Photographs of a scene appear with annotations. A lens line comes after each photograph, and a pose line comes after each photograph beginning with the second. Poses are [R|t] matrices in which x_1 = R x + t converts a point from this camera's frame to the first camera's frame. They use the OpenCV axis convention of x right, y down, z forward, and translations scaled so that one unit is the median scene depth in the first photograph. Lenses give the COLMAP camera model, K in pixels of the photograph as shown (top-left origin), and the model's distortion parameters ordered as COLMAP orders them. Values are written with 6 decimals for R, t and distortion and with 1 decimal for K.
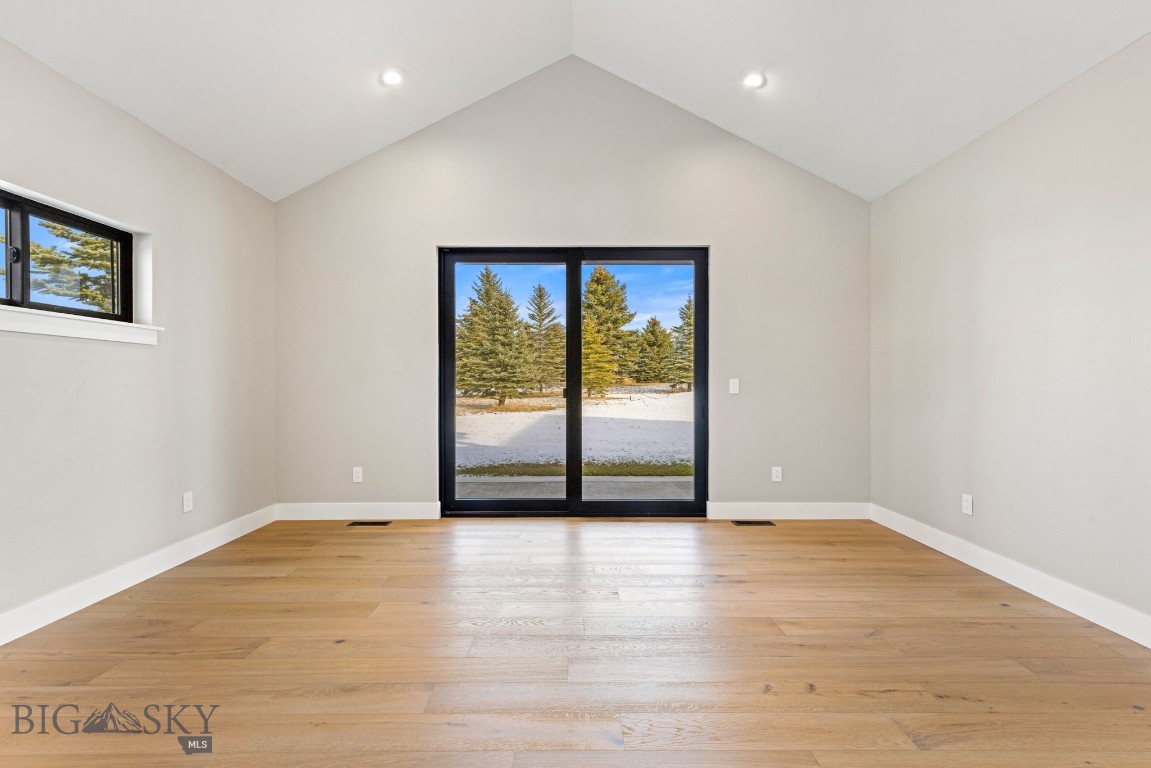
lens RADIAL K [[516.7, 0, 578.6], [0, 516.7, 384.0], [0, 0, 1]] dist [-0.009035, -0.001840]
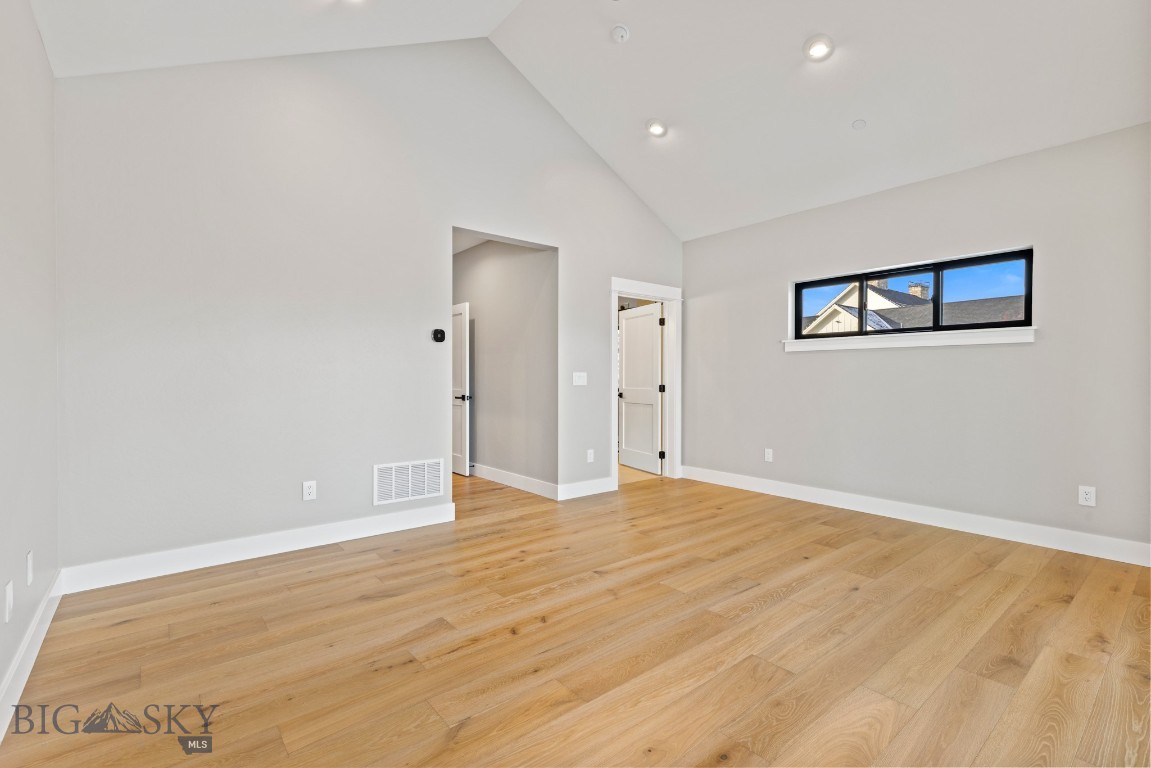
lens RADIAL K [[516.7, 0, 576.9], [0, 516.7, 382.3], [0, 0, 1]] dist [-0.009035, -0.001840]
pose [[-0.777013, 0.007220, -0.629443, 0.879351], [0.000144, 0.999936, 0.011292, 0.000416], [0.629485, 0.008684, -0.776964, 1.630840]]
